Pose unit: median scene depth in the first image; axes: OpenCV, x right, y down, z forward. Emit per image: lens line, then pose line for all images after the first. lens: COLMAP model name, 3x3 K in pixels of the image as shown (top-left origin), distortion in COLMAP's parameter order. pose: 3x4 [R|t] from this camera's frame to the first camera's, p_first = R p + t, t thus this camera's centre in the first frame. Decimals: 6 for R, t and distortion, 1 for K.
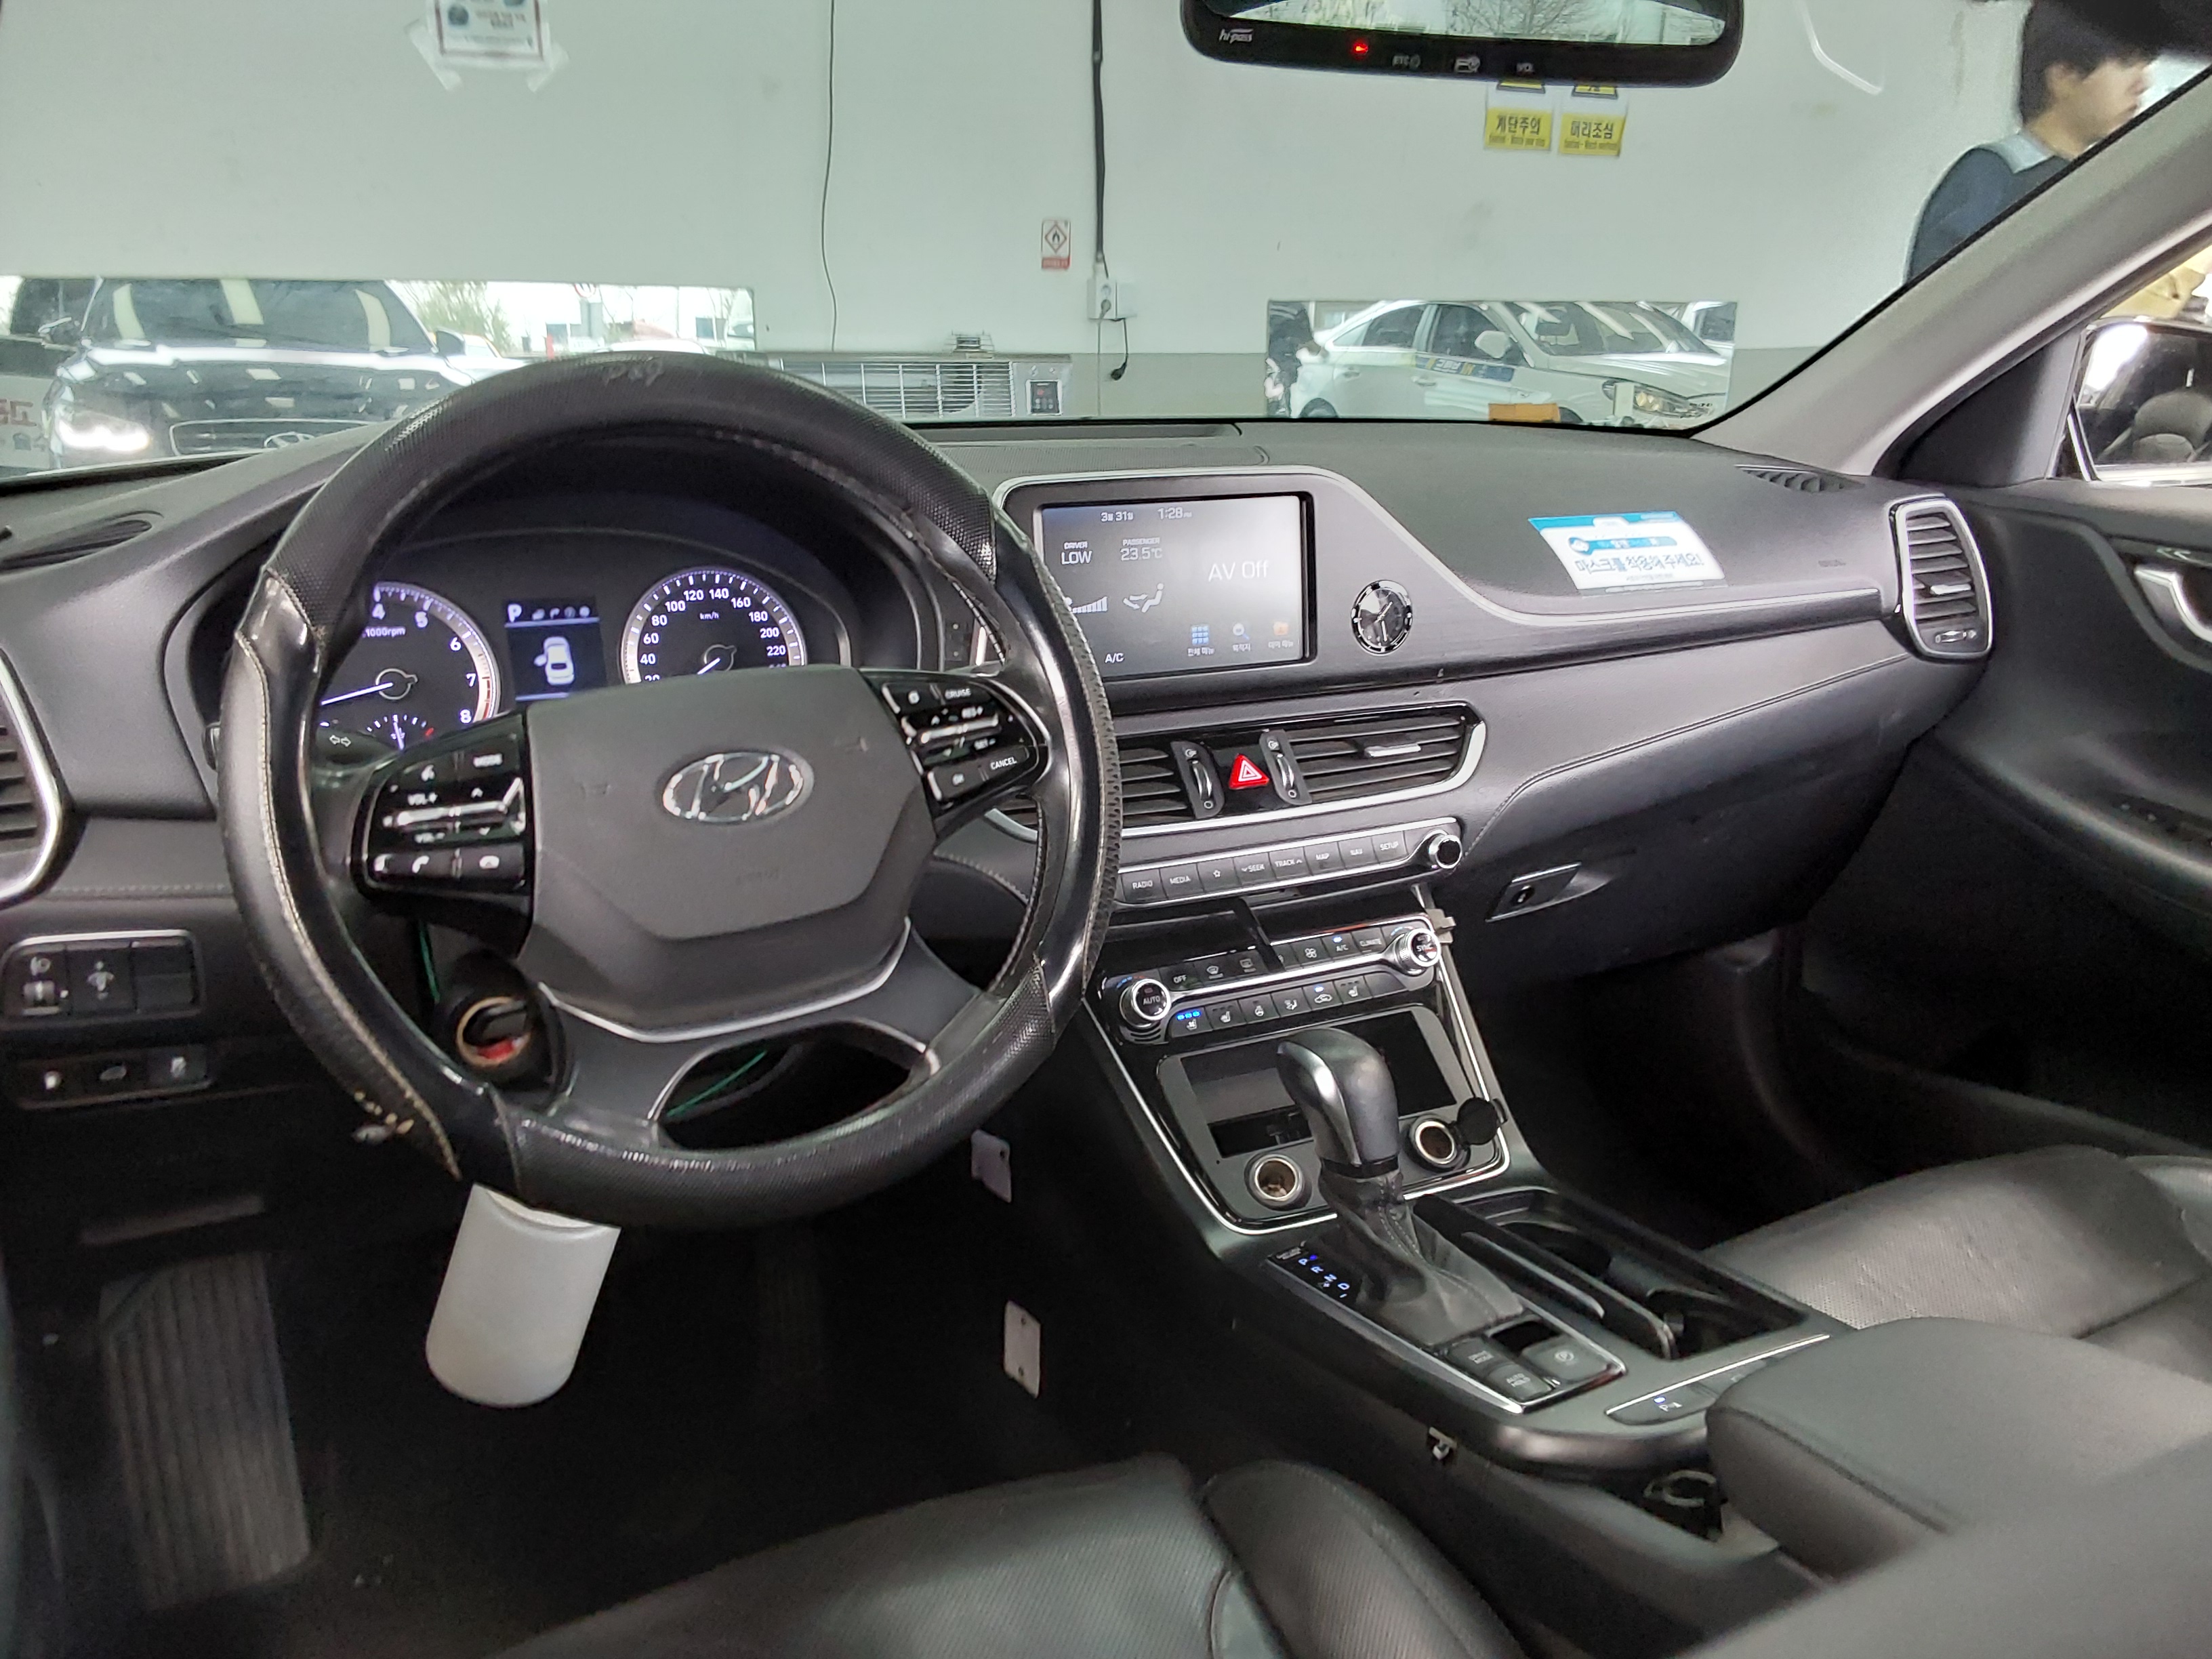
lens RADIAL K [[1668.3, 0, 1076.5], [0, 1668.3, 846.8], [0, 0, 1]] dist [0.156306, -0.196755]
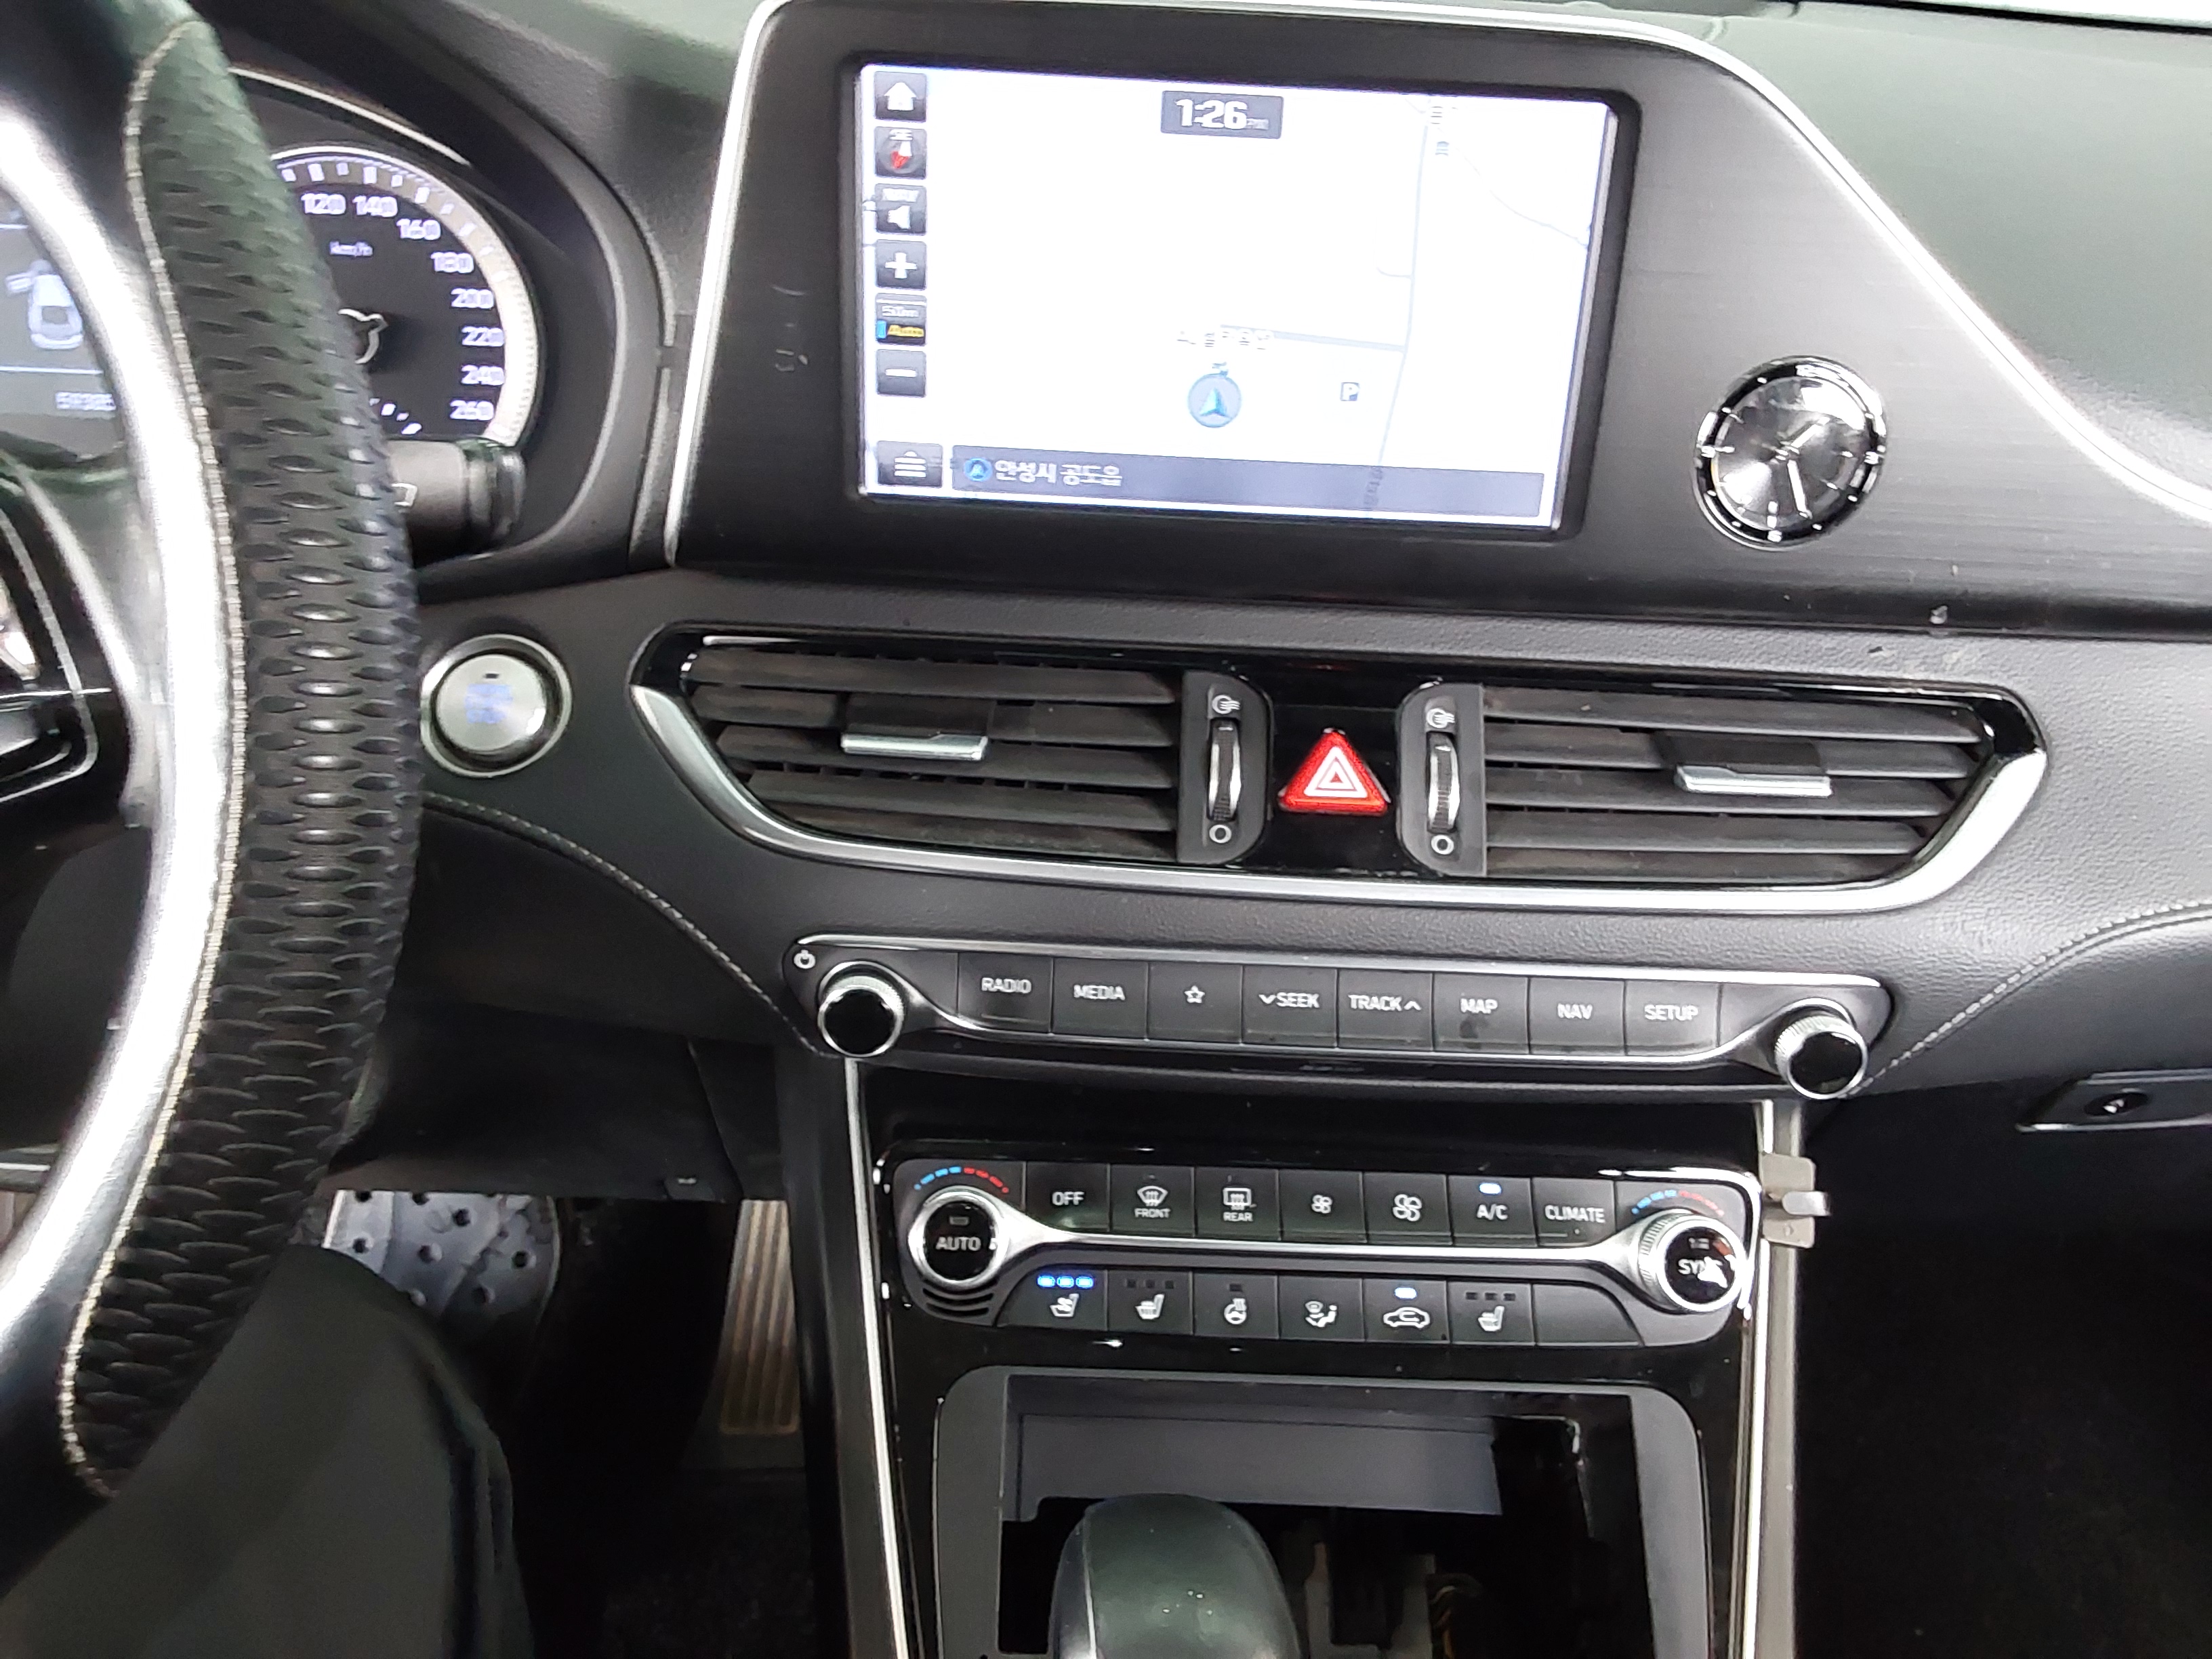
lens RADIAL K [[1695.7, 0, 1106.0], [0, 1695.7, 829.5], [0, 0, 1]] dist [0.136260, -0.195721]
pose [[0.903831, 0.230656, -0.360400, 0.211394], [-0.174161, 0.967653, 0.182526, -0.101435], [0.390843, -0.102205, 0.914766, 0.585004]]
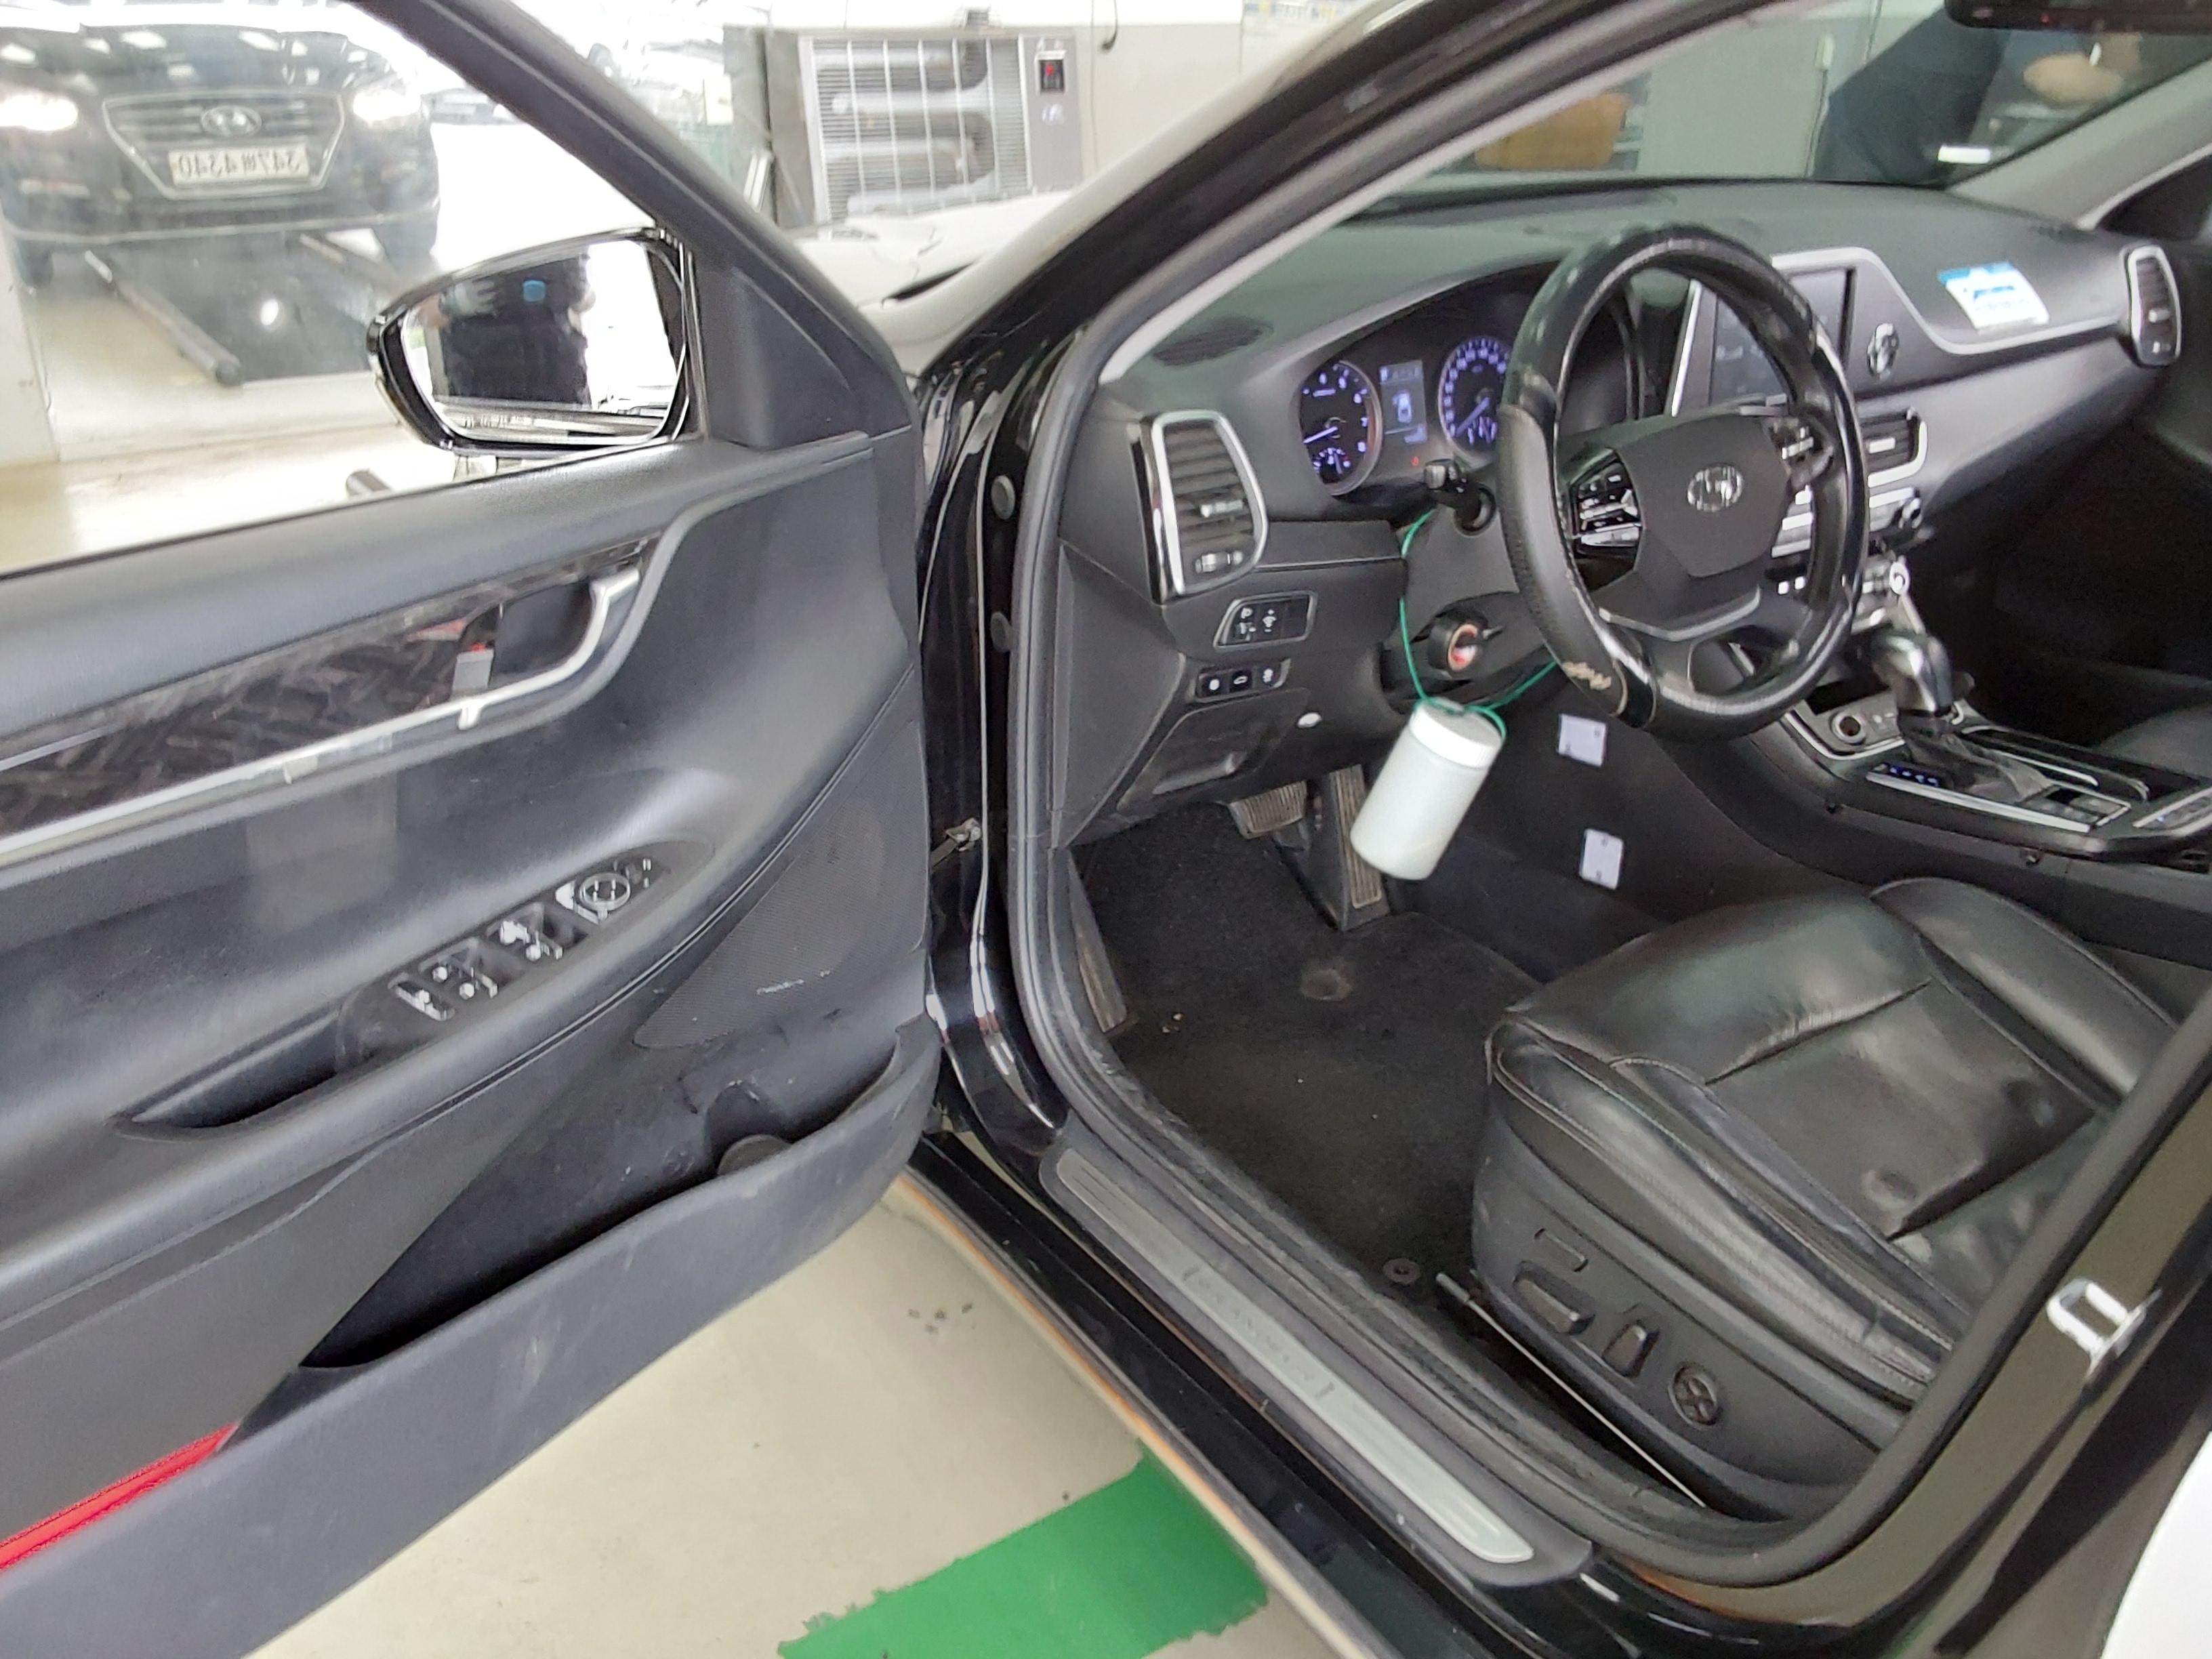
lens RADIAL K [[1668.3, 0, 1076.5], [0, 1668.3, 846.8], [0, 0, 1]] dist [0.156306, -0.196755]
pose [[0.993684, -0.047365, 0.101725, -0.727214], [0.027676, 0.981992, 0.186884, -0.013474], [-0.108745, -0.182888, 0.977101, -0.485514]]
